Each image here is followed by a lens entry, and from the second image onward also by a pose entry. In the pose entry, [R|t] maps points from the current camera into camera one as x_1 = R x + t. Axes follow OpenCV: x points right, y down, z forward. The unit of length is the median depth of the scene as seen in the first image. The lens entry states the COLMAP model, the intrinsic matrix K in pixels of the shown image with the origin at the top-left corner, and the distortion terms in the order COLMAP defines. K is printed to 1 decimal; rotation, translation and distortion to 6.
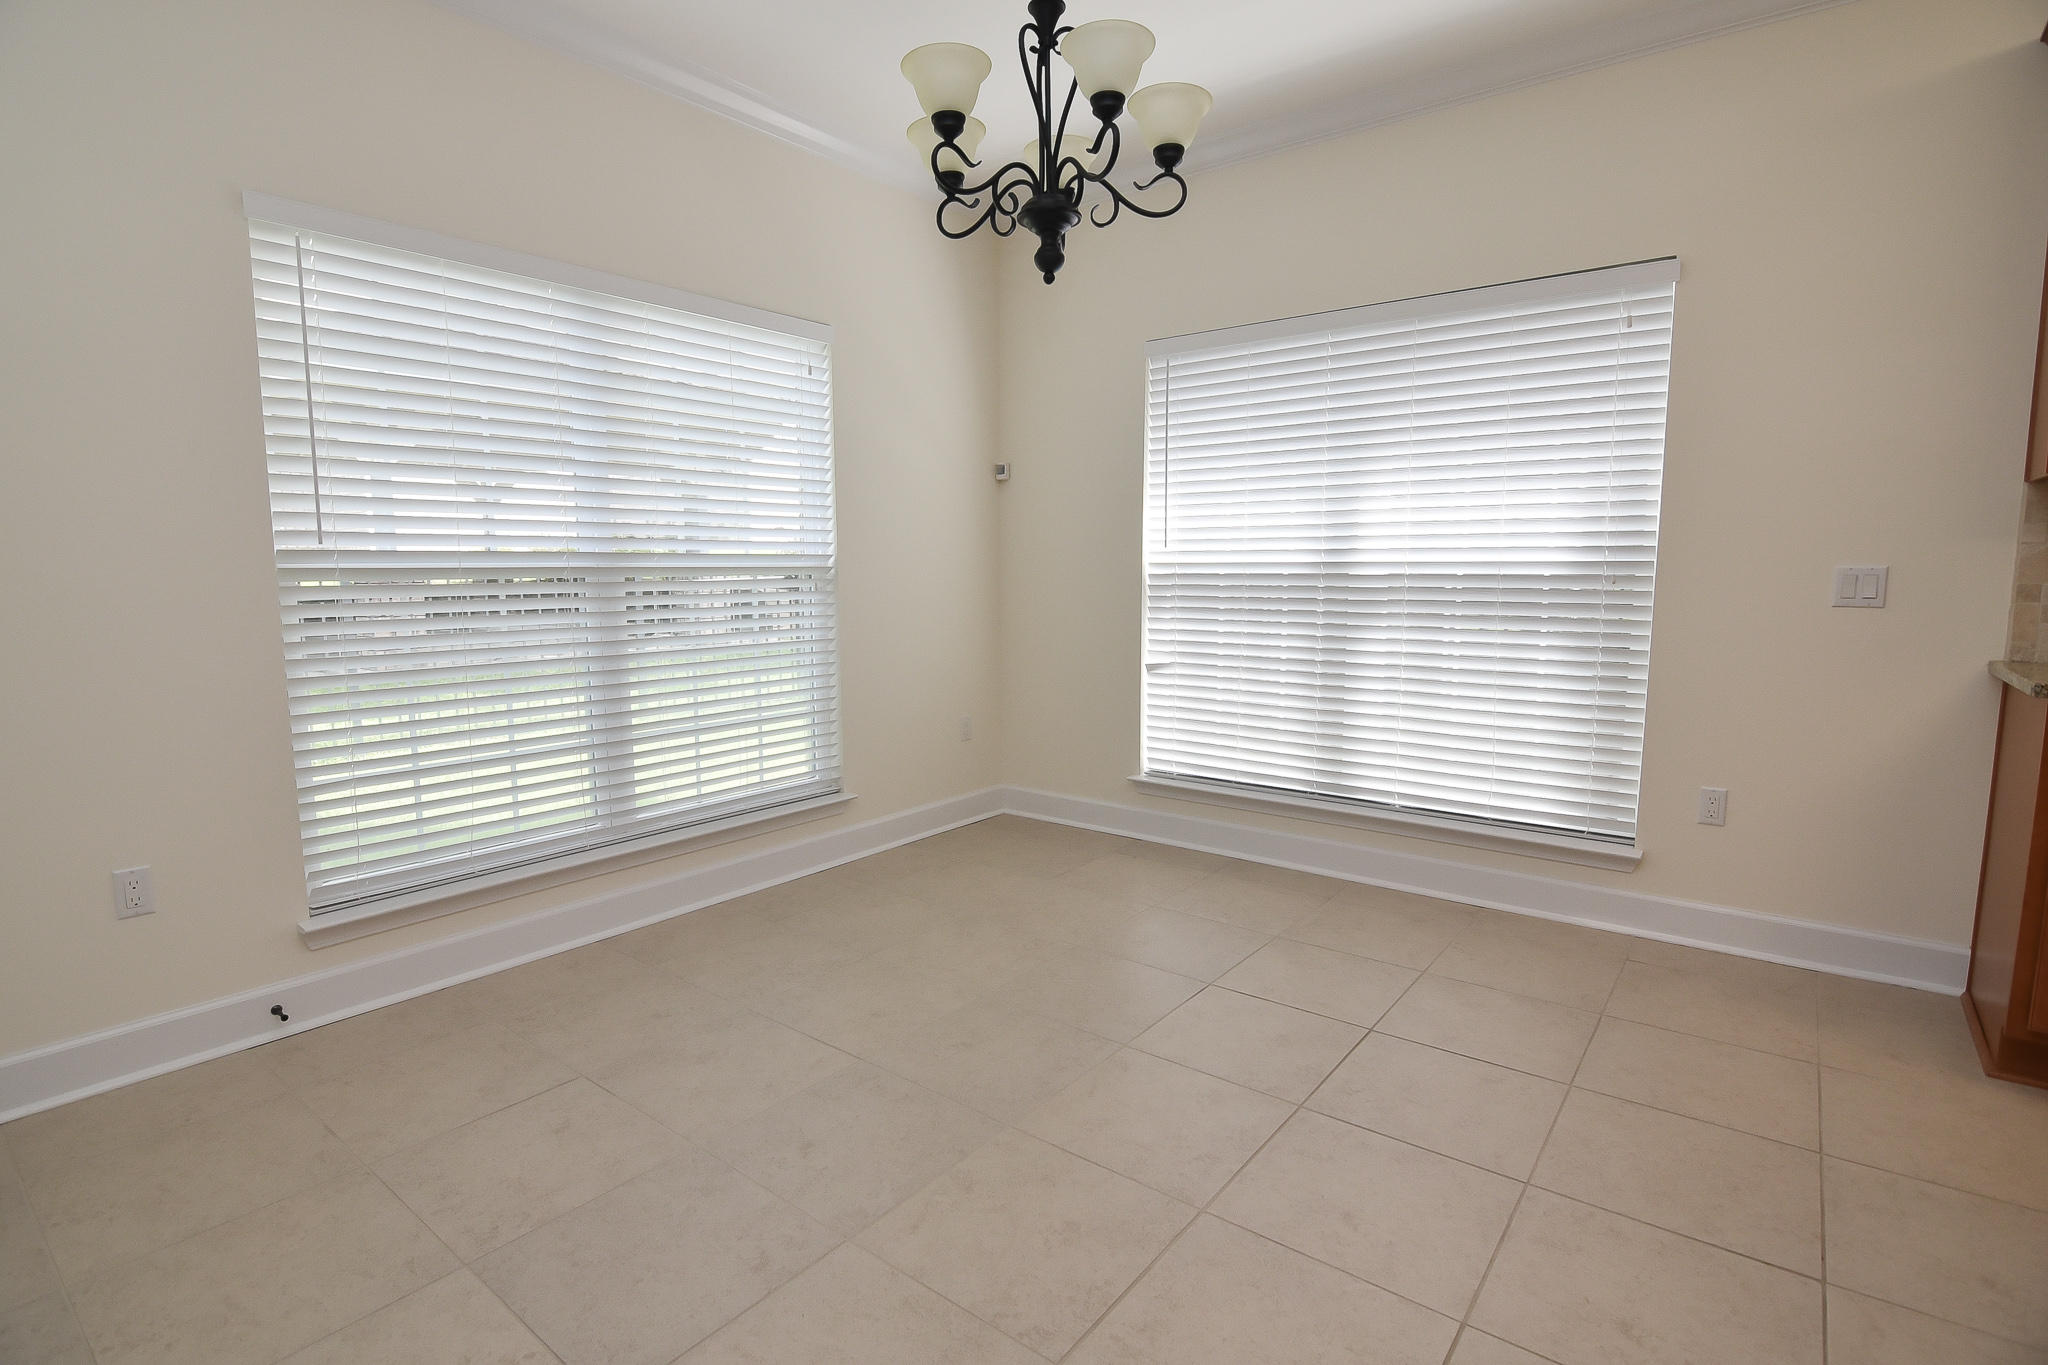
lens RADIAL K [[991.0, 0, 1011.7], [0, 991.0, 687.2], [0, 0, 1]] dist [-0.008752, -0.007268]
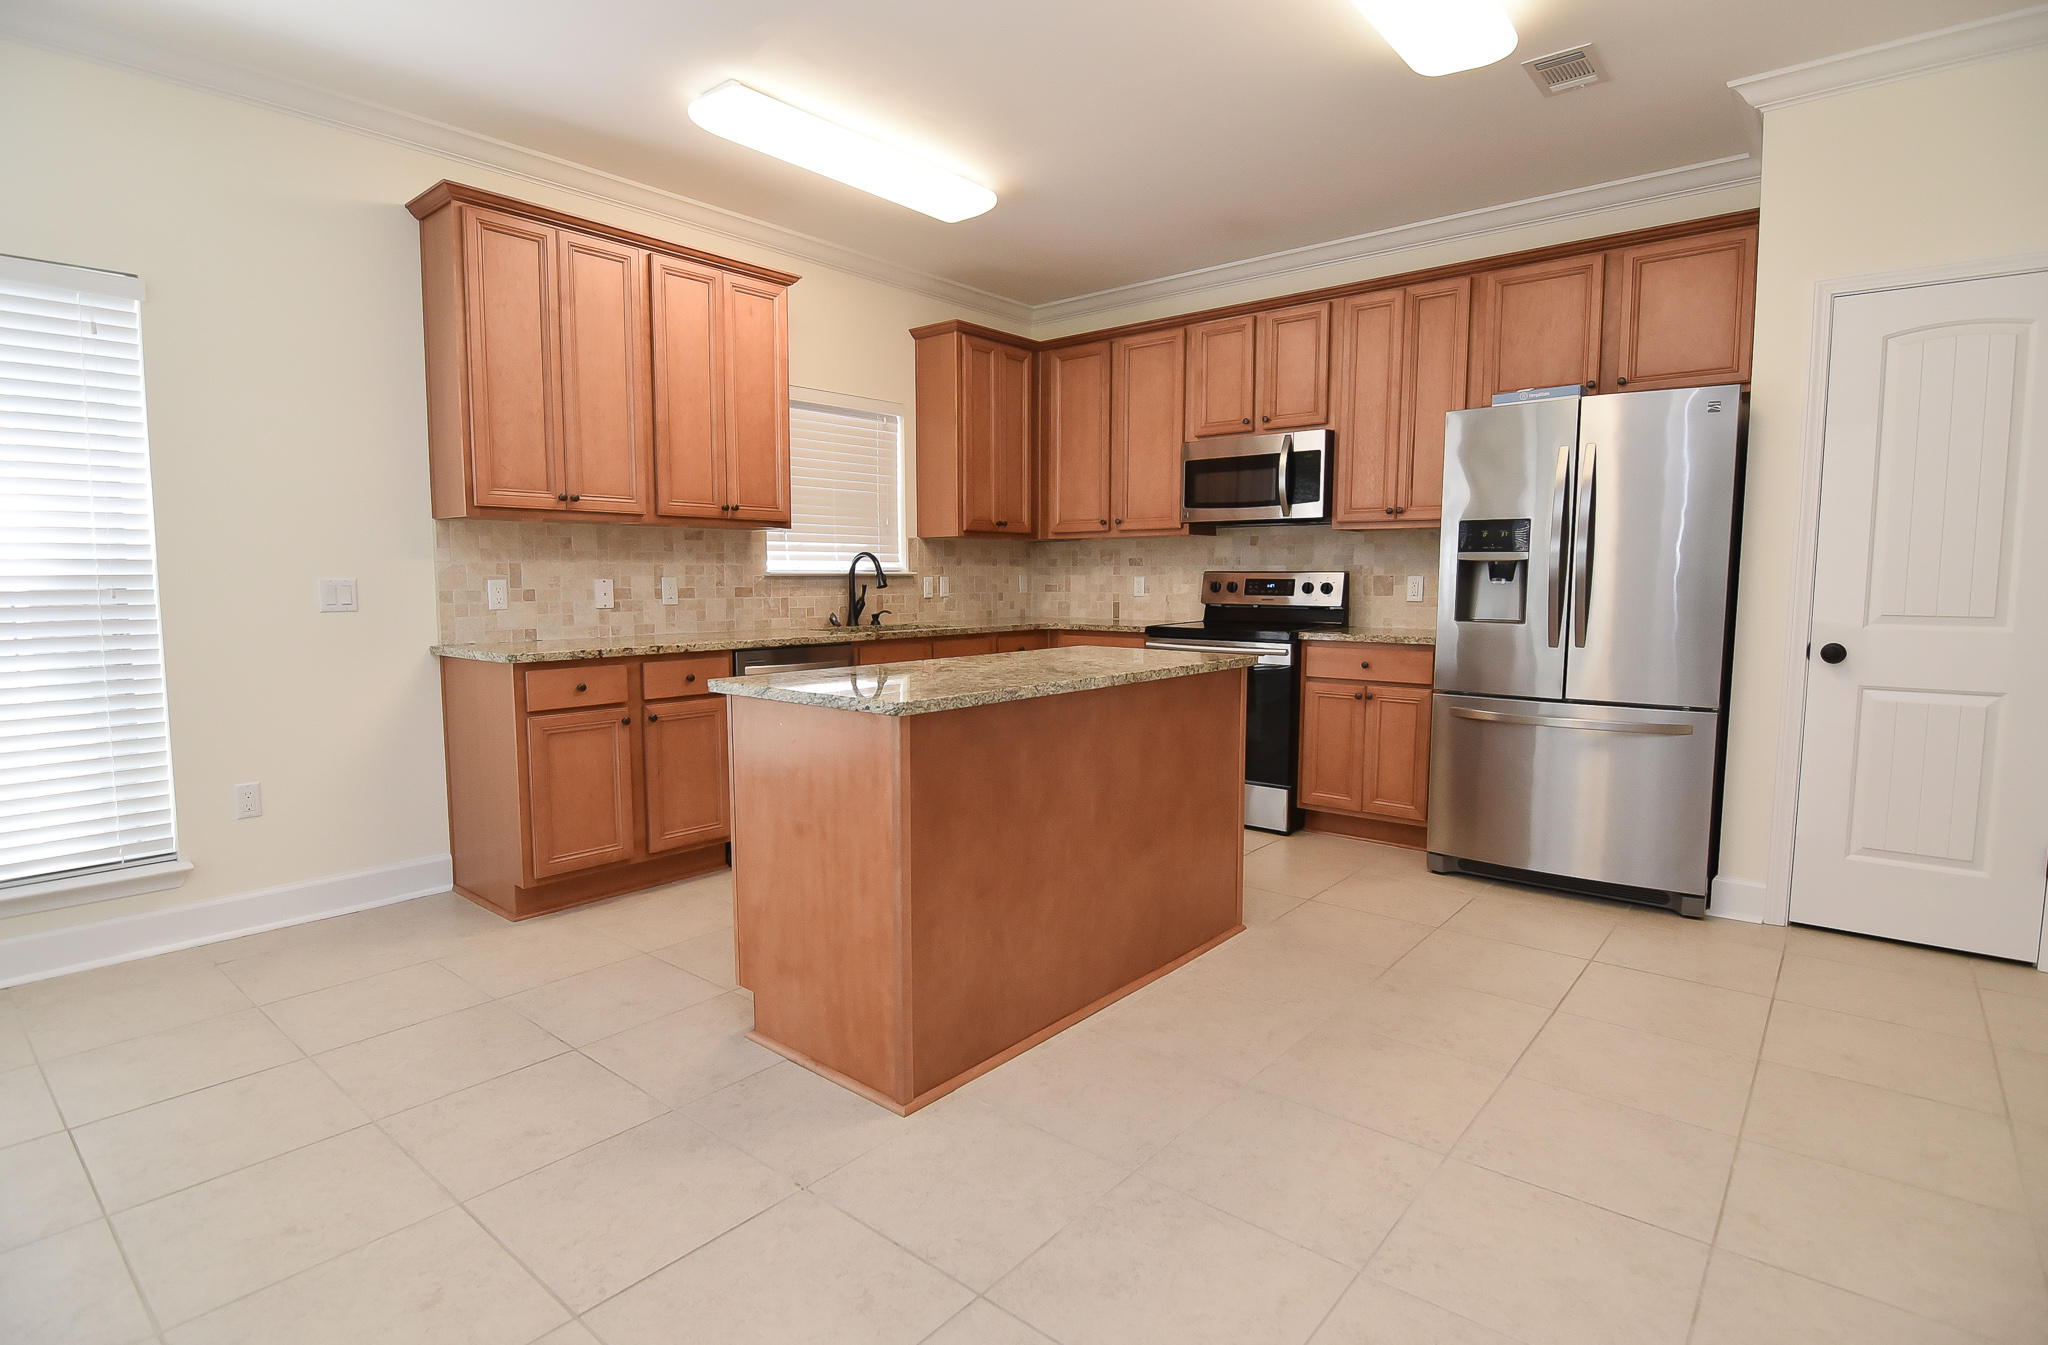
lens RADIAL K [[998.2, 0, 1033.4], [0, 998.2, 677.8], [0, 0, 1]] dist [-0.024018, -0.004226]
pose [[0.016820, -0.096087, 0.995231, -0.302654], [0.120174, 0.988350, 0.093392, -0.008364], [-0.992610, 0.118030, 0.028171, 0.087557]]
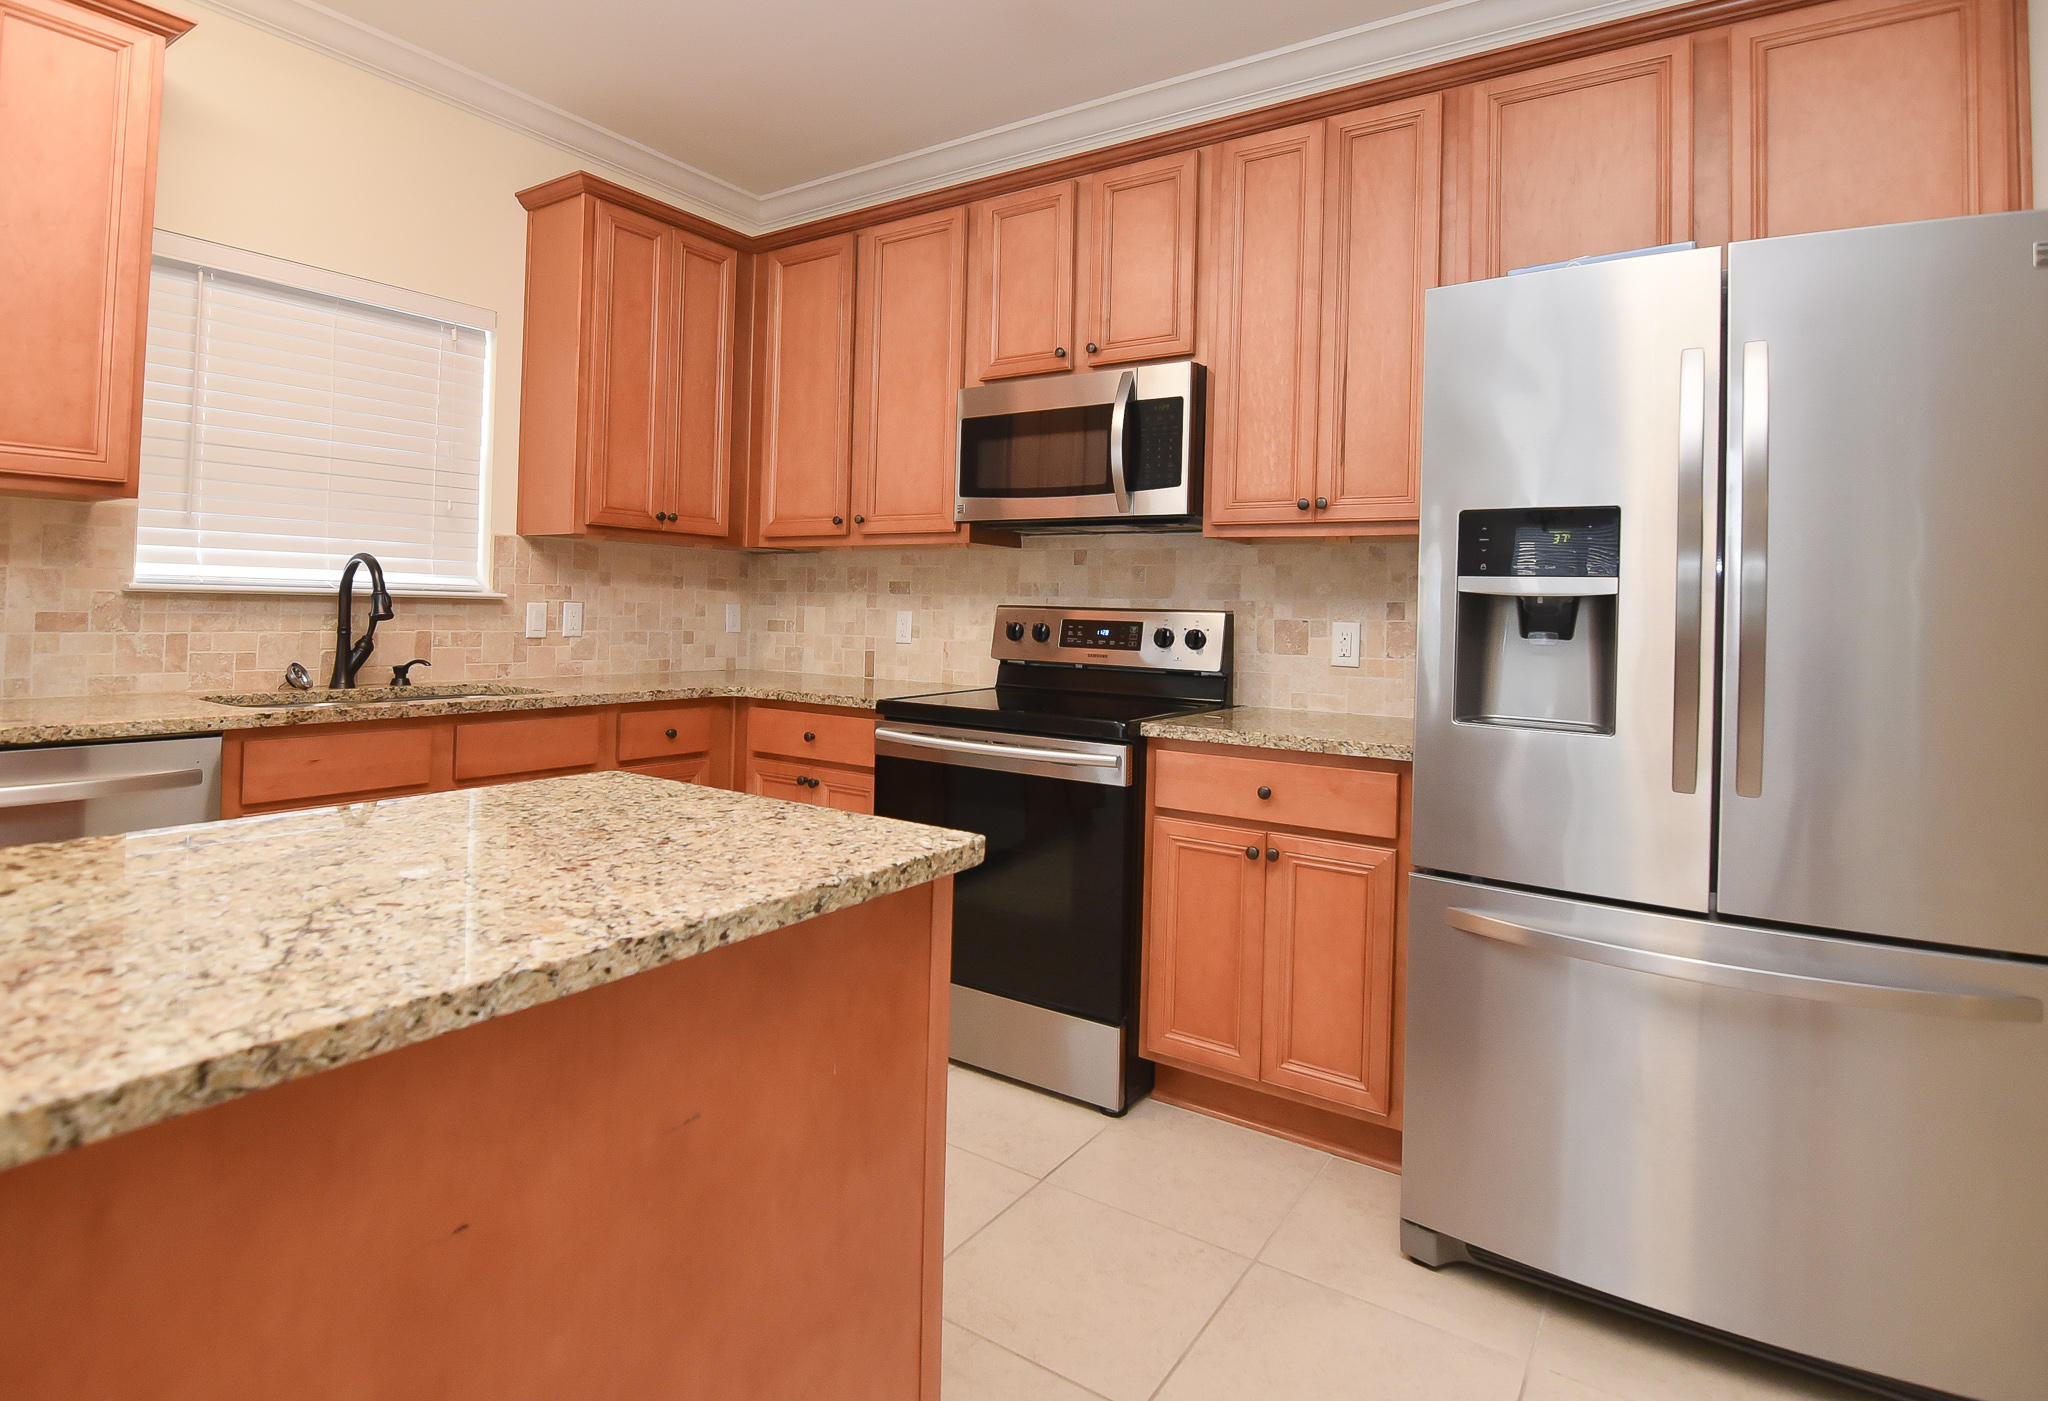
lens RADIAL K [[1050.4, 0, 1004.8], [0, 1050.4, 590.9], [0, 0, 1]] dist [0.000606, -0.002441]
pose [[-0.070628, 0.021465, 0.997272, 0.309276], [0.094736, 0.995394, -0.014716, 0.007436], [-0.992994, 0.093439, -0.072336, -0.097589]]
